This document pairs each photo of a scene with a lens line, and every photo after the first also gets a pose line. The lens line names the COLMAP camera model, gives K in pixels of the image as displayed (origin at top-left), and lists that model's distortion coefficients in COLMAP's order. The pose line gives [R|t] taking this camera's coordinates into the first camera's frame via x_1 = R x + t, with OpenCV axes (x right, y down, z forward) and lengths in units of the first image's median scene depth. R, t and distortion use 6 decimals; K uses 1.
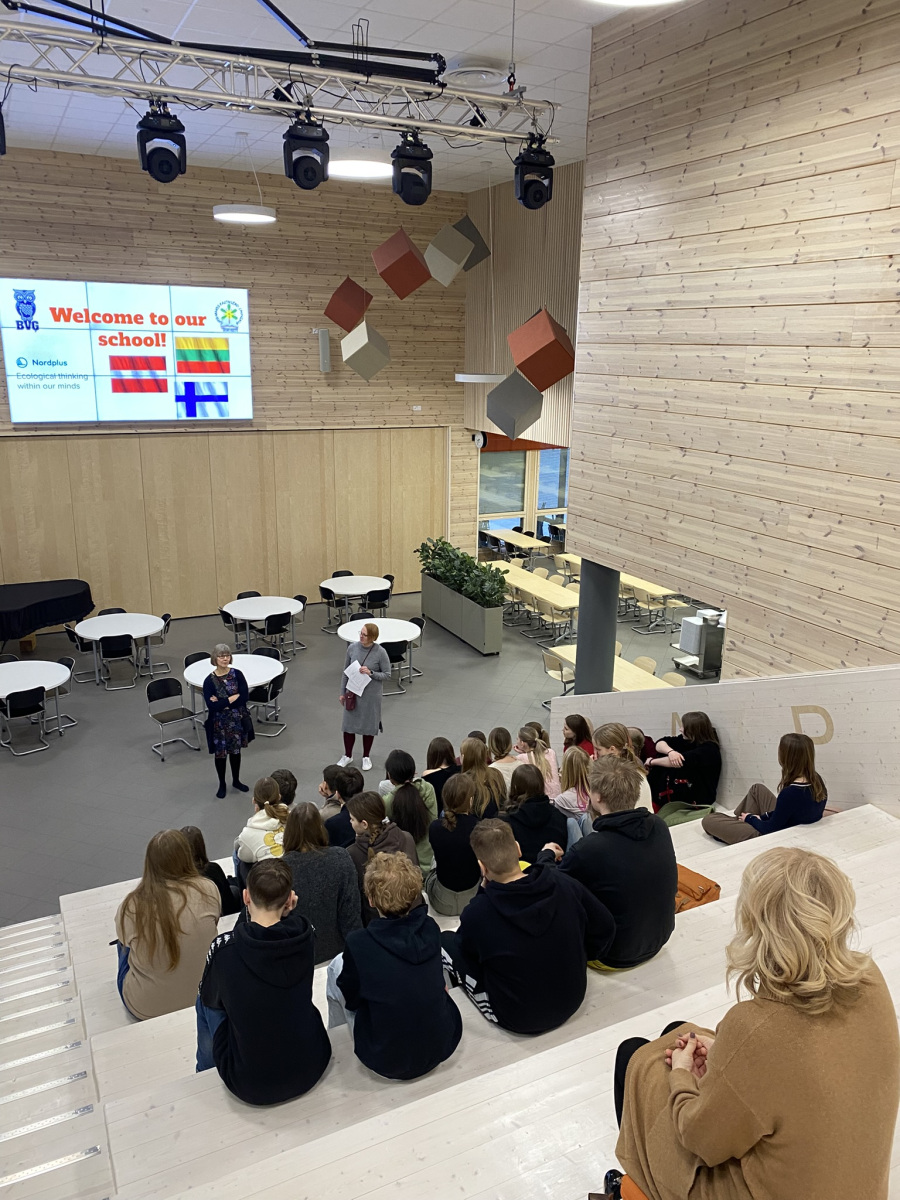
lens RADIAL K [[915.3, 0, 457.8], [0, 915.3, 611.5], [0, 0, 1]] dist [0.033488, -0.031817]
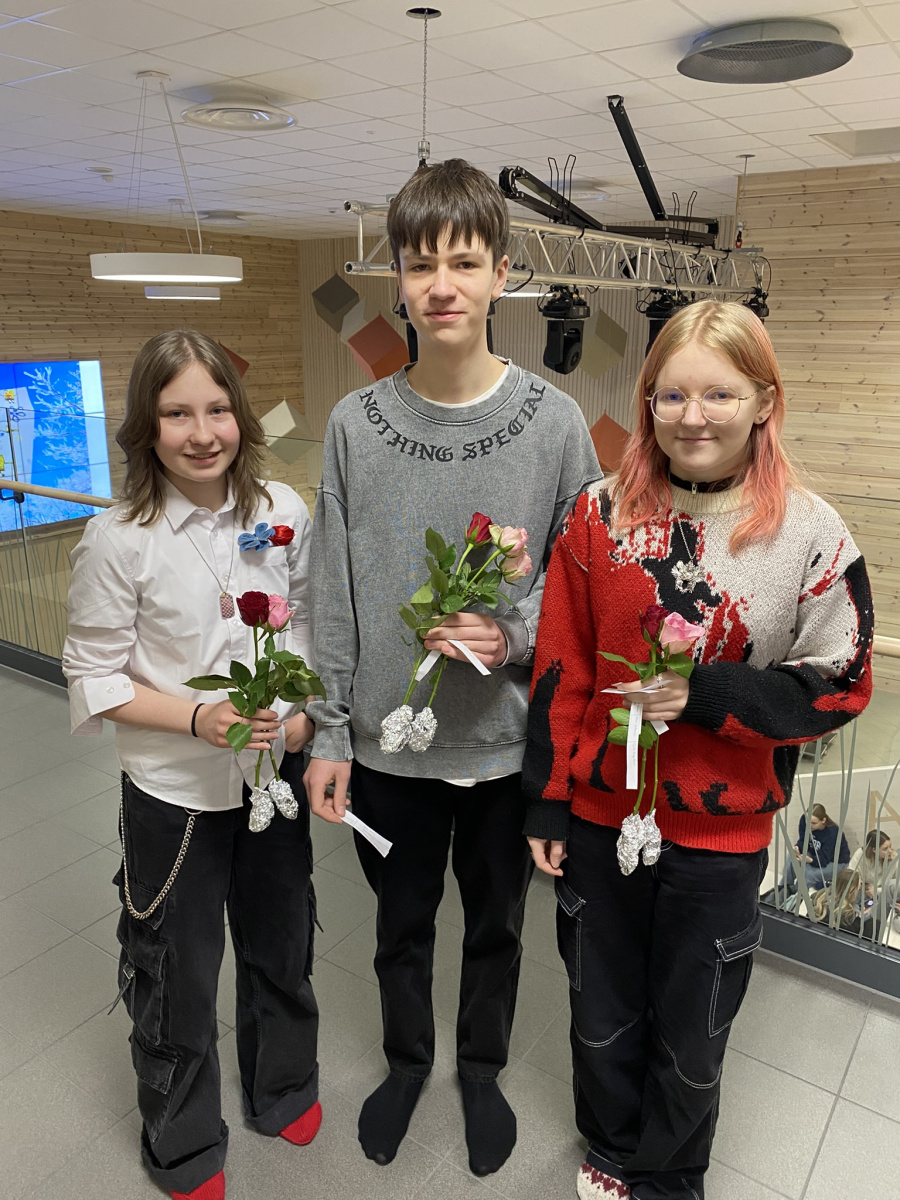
lens RADIAL K [[915.3, 0, 478.9], [0, 915.3, 604.9], [0, 0, 1]] dist [0.033488, -0.031817]
pose [[0.870565, -0.157031, 0.466324, -0.368868], [0.147128, 0.987425, 0.057840, -0.137798], [-0.469543, 0.018255, 0.882721, 0.120050]]
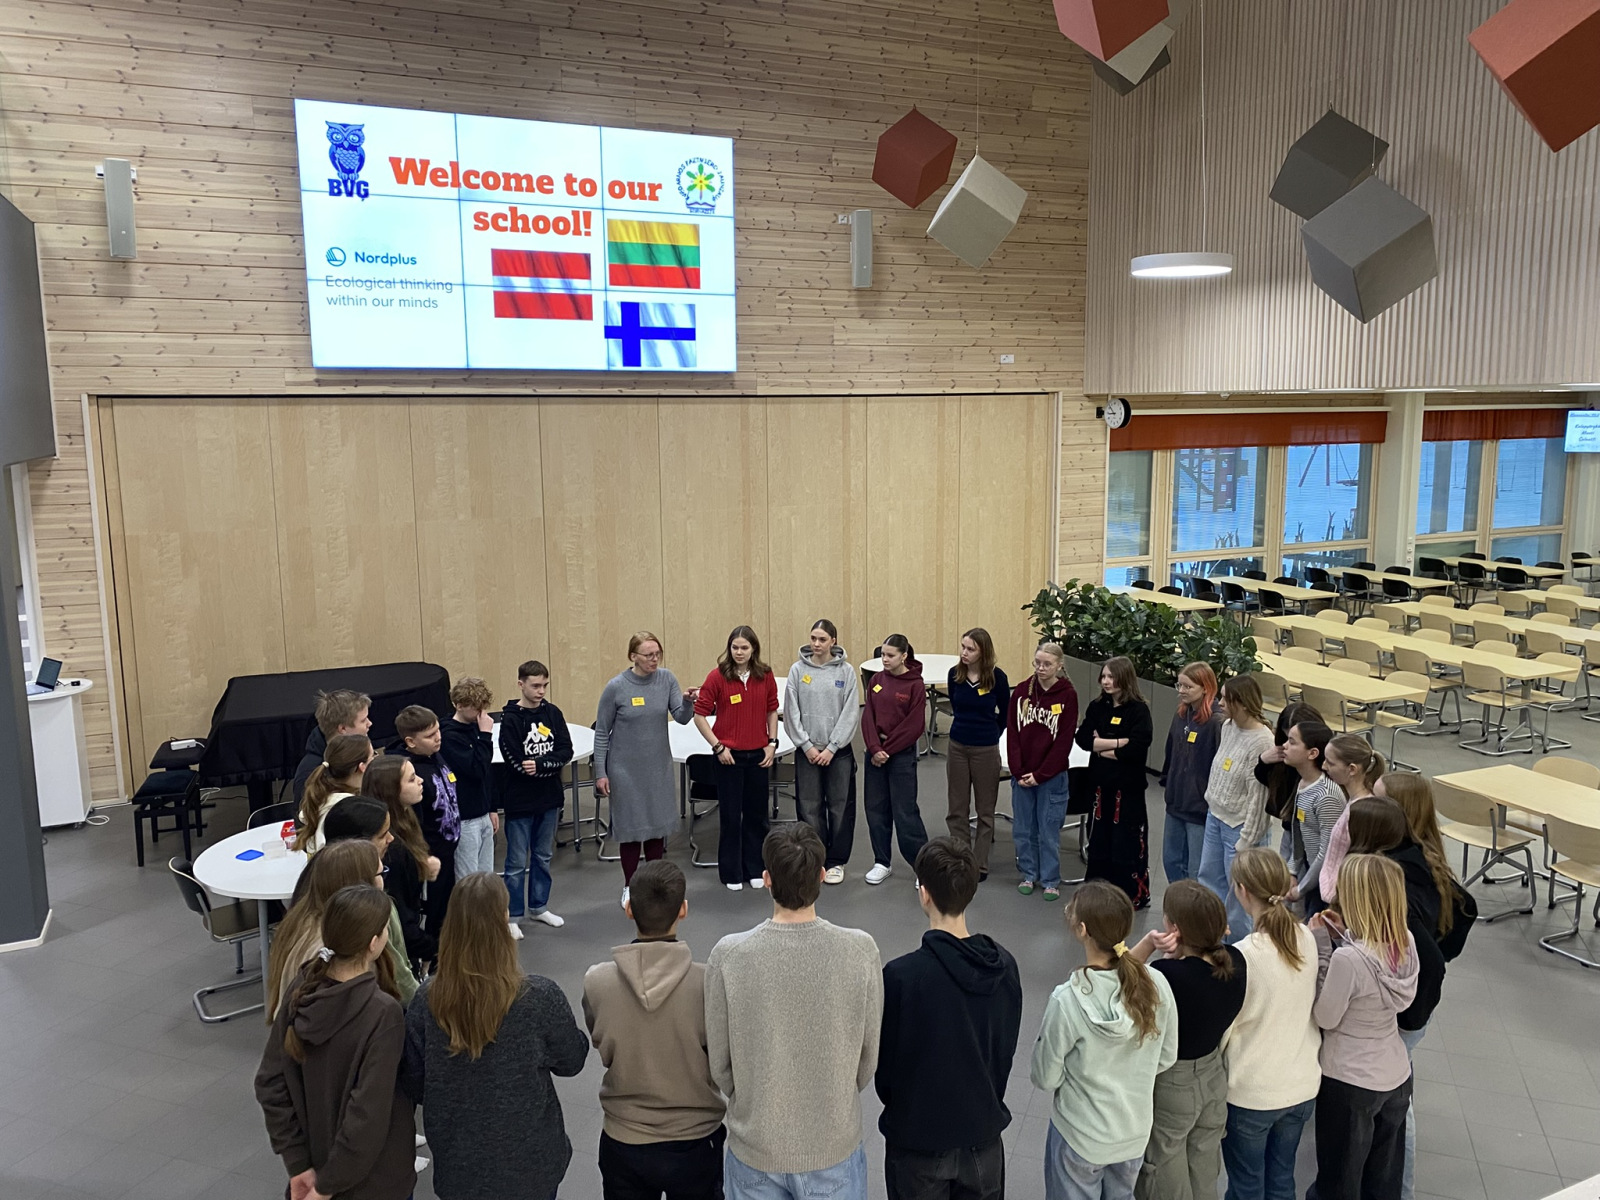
lens RADIAL K [[1220.4, 0, 810.4], [0, 1220.4, 588.5], [0, 0, 1]] dist [0.033488, -0.031817]
pose [[0.998352, -0.024286, -0.051998, -0.157163], [0.017220, 0.991065, -0.132267, 0.019673], [0.054745, 0.131154, 0.989849, 0.318057]]
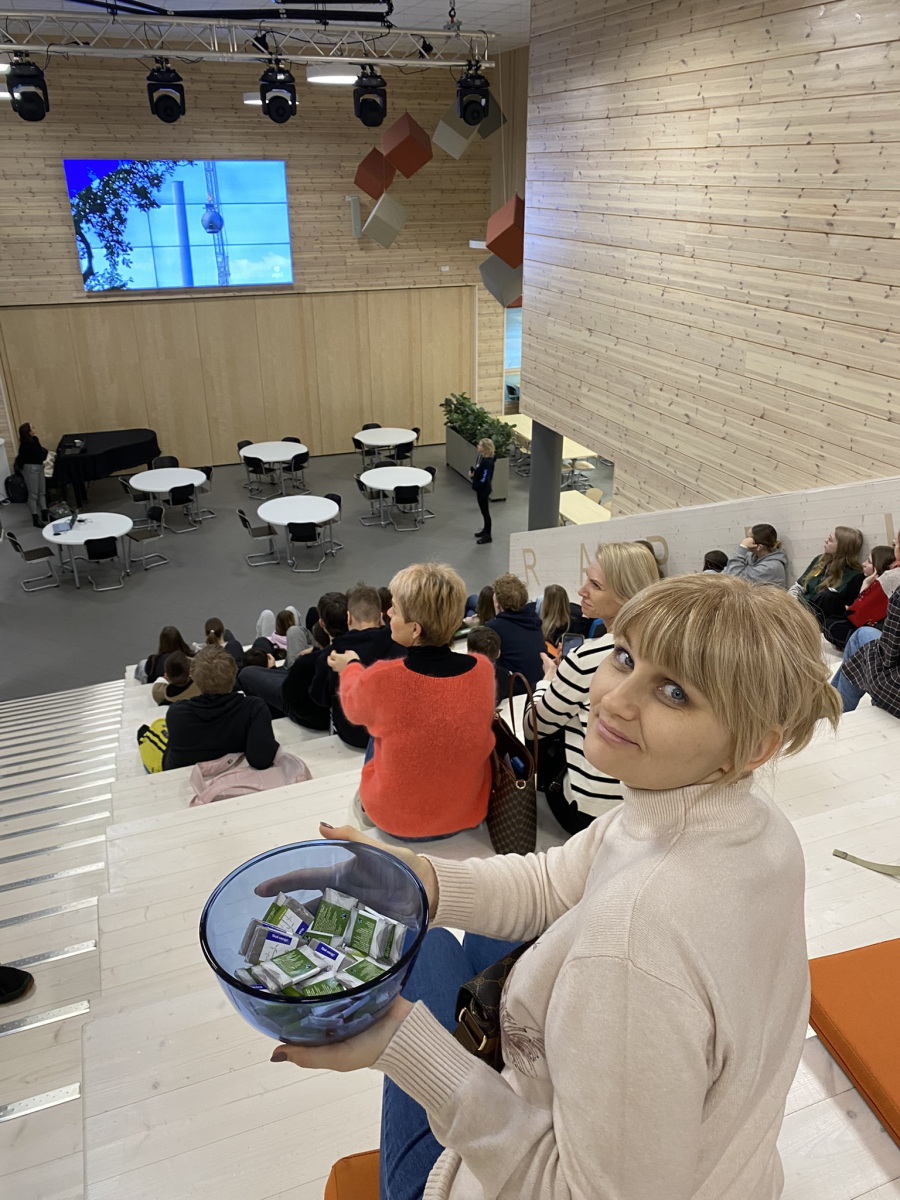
lens RADIAL K [[915.3, 0, 457.9], [0, 915.3, 604.1], [0, 0, 1]] dist [0.033488, -0.031817]
pose [[0.995220, 0.025938, -0.094154, 0.099940], [-0.010912, 0.987583, 0.156718, -0.002285], [0.097050, -0.154942, 0.983145, -0.151592]]
